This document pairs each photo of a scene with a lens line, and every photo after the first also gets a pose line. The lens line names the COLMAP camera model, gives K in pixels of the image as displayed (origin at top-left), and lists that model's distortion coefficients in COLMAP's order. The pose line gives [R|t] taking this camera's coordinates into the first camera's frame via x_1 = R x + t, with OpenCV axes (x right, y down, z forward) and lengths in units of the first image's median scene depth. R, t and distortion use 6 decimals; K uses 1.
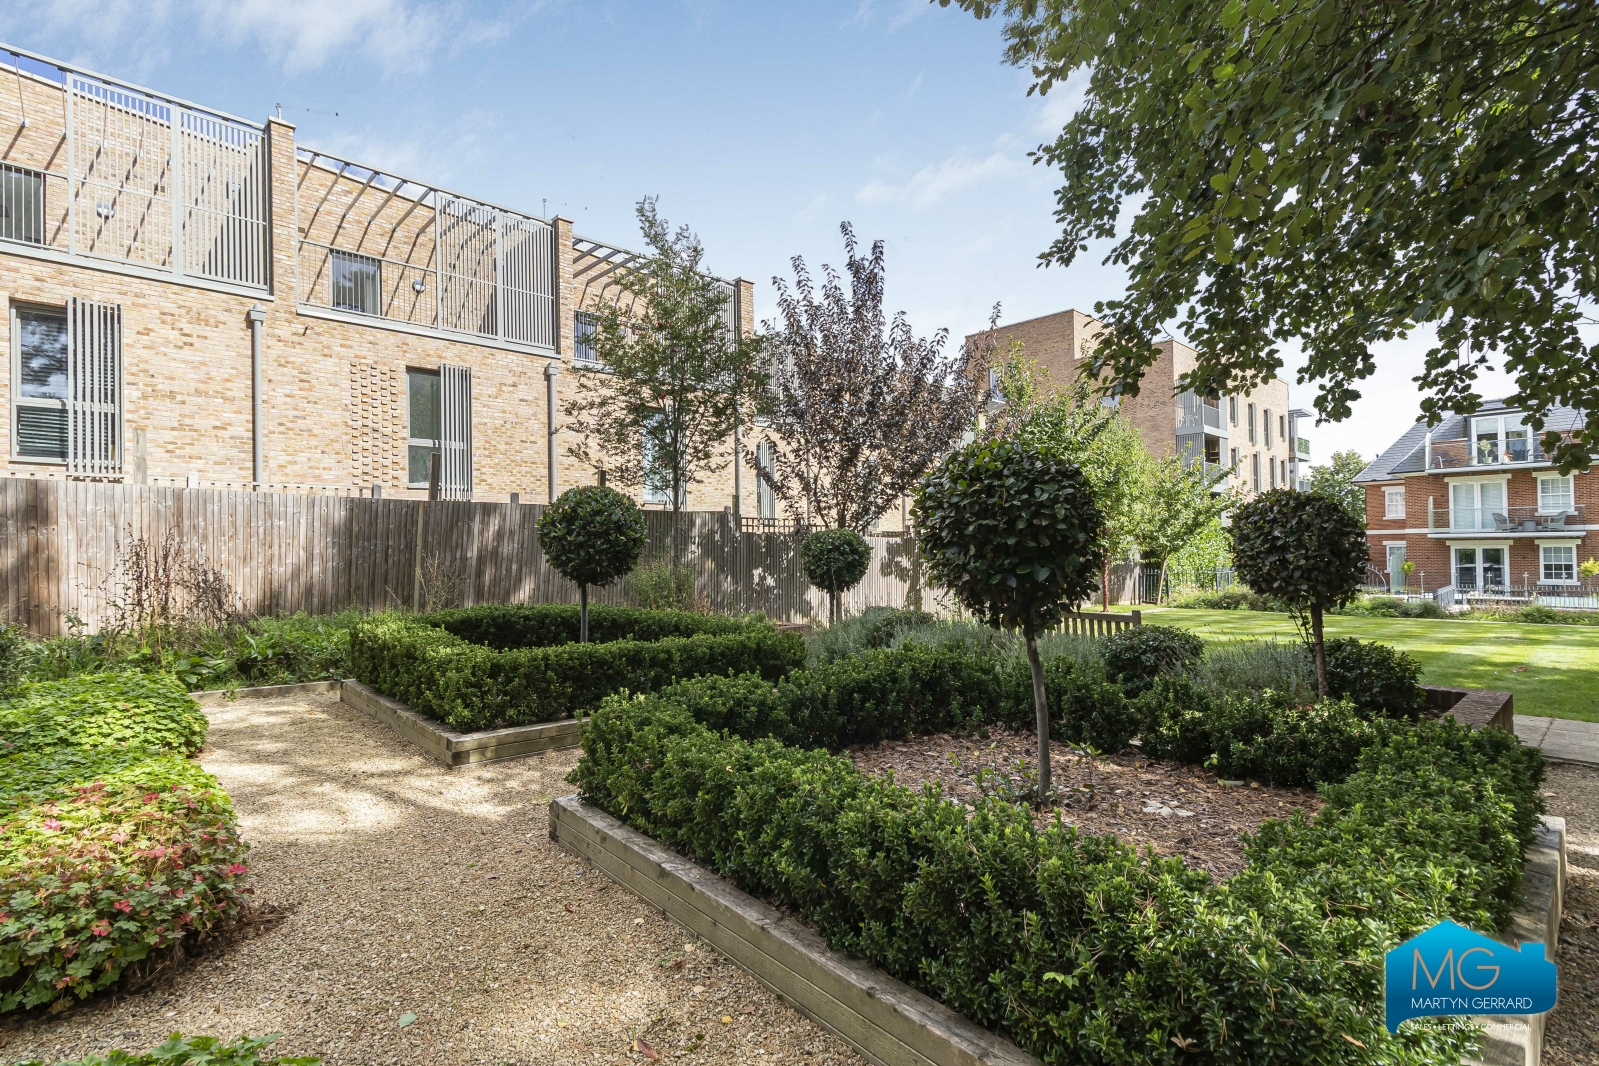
lens RADIAL K [[741.3, 0, 792.7], [0, 741.3, 536.9], [0, 0, 1]] dist [0.003948, 0.000508]
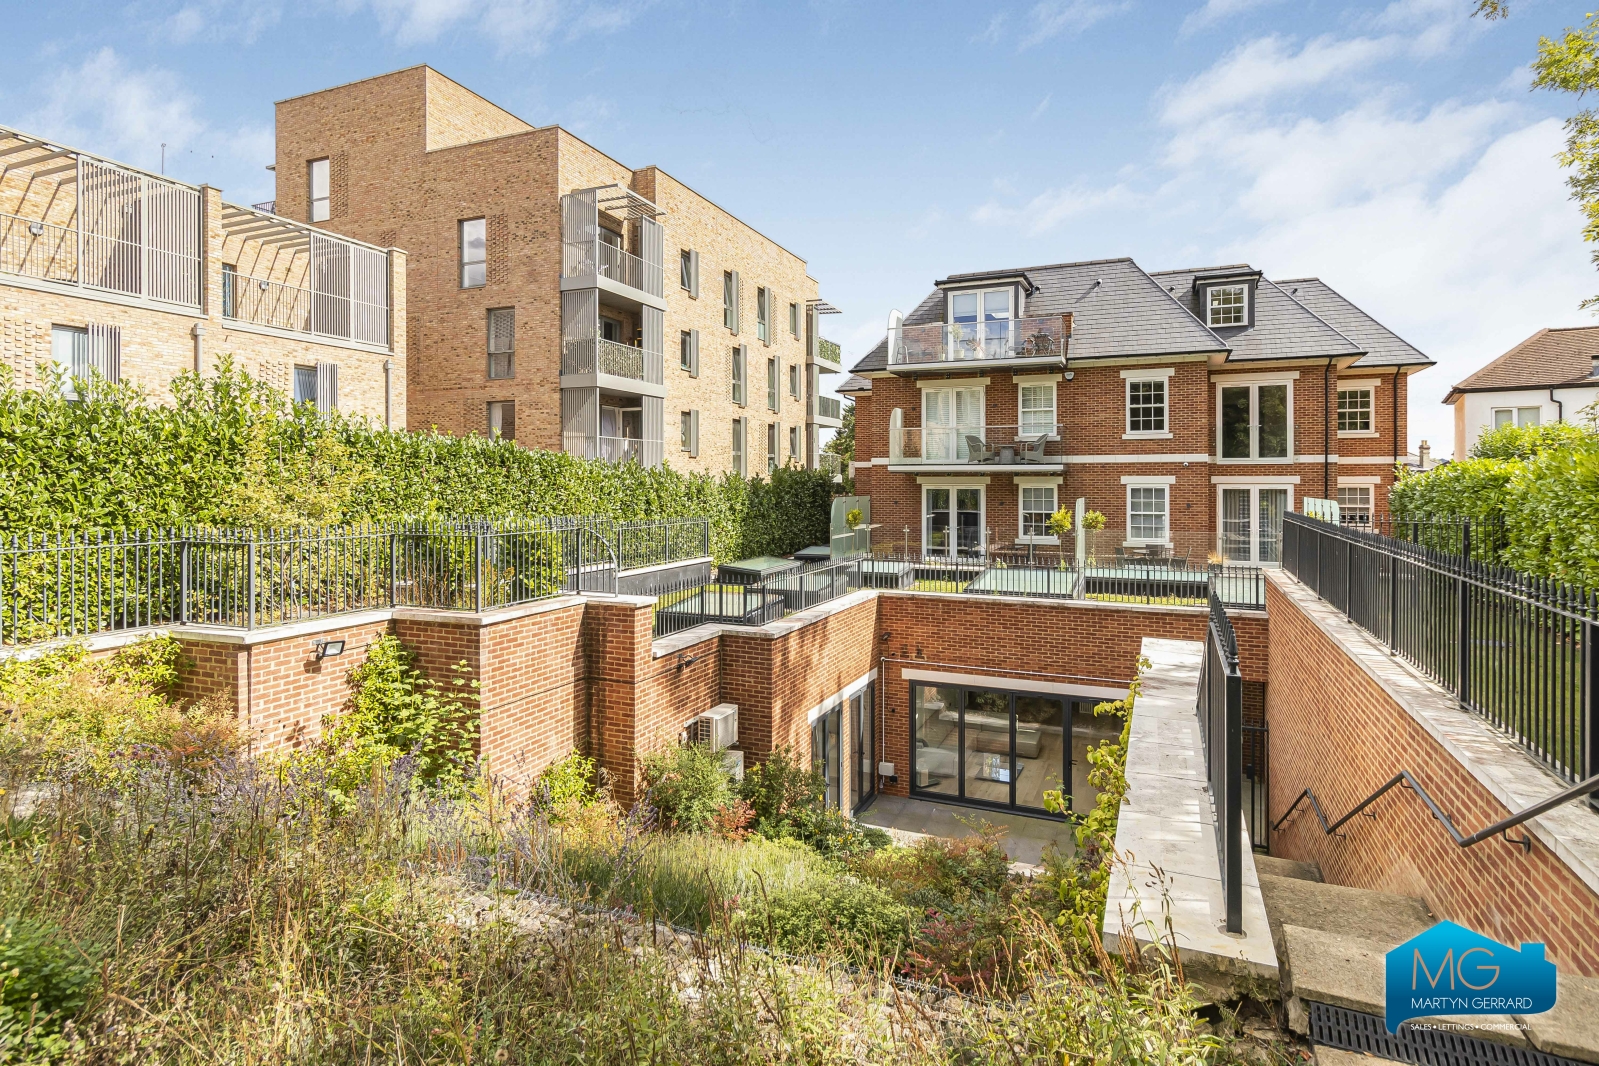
lens RADIAL K [[883.1, 0, 752.2], [0, 883.1, 488.8], [0, 0, 1]] dist [-0.002306, 0.000313]
pose [[0.921869, 0.010933, 0.387348, 0.453218], [-0.018553, 0.999701, 0.015941, 0.006180], [-0.387058, -0.021882, 0.921796, 0.343649]]
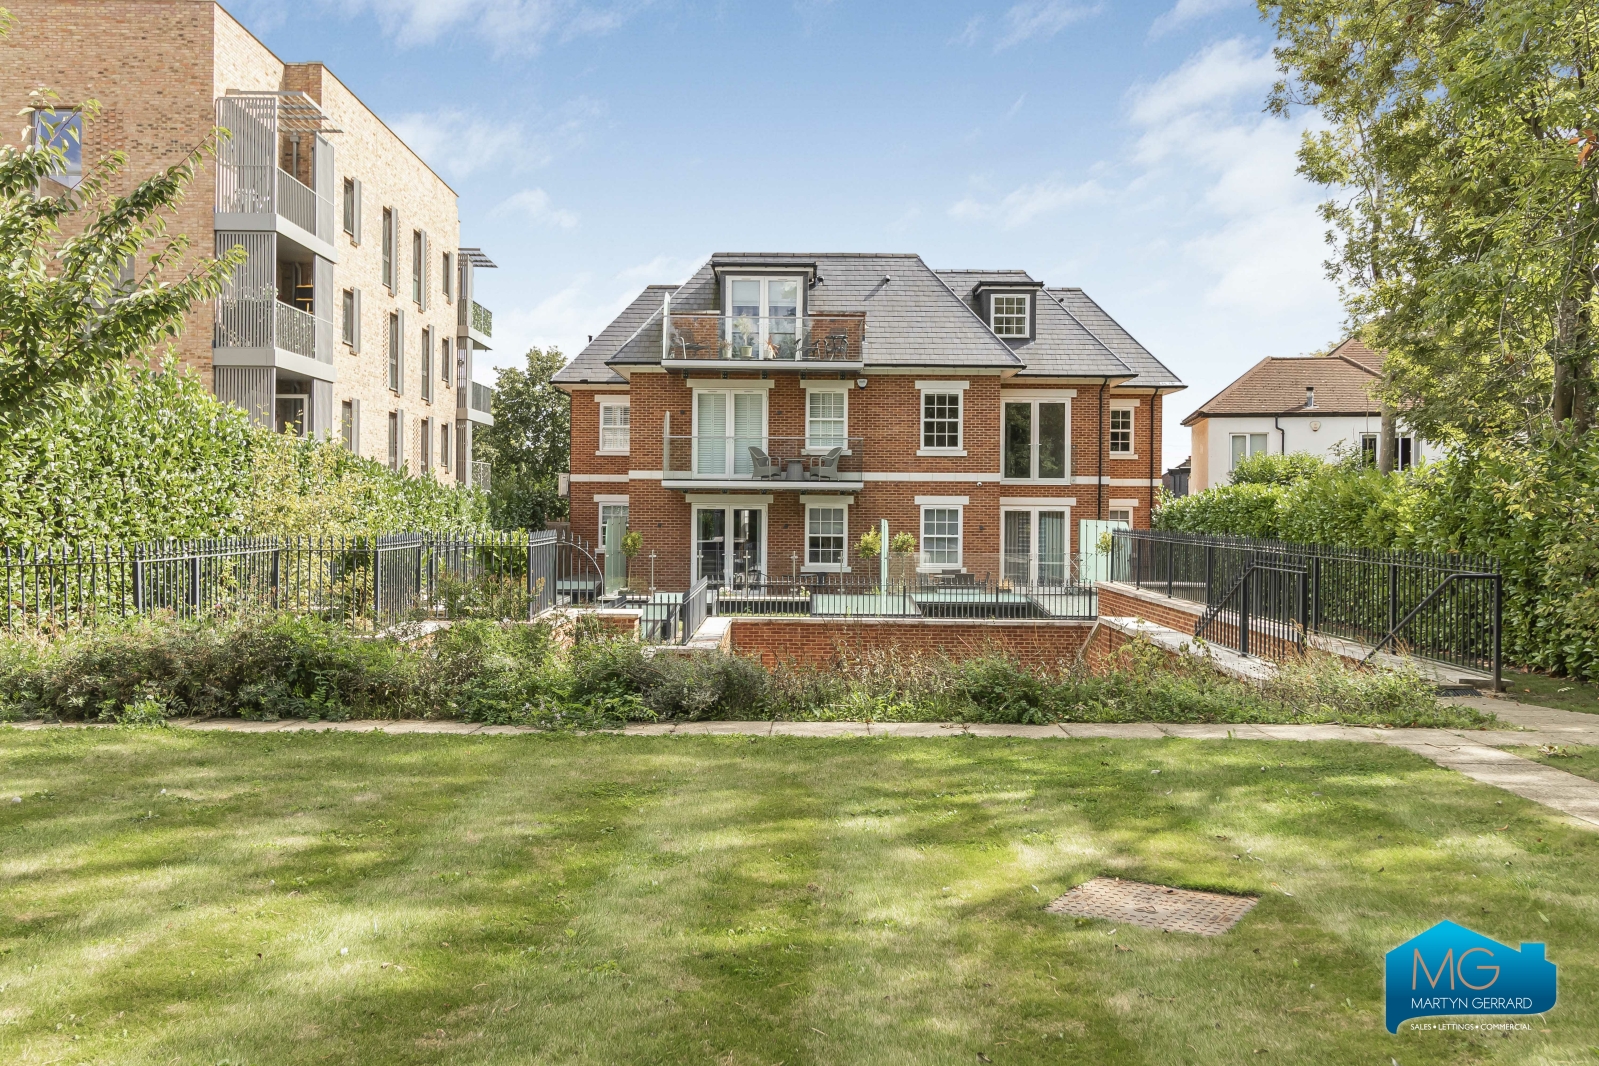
lens RADIAL K [[1337.4, 0, 796.6], [0, 1337.4, 522.2], [0, 0, 1]] dist [-0.006063, -0.001396]
pose [[0.678600, 0.010303, 0.734436, 0.216695], [-0.027999, 0.999538, 0.011848, 0.011980], [-0.733974, -0.028604, 0.678575, 0.279159]]
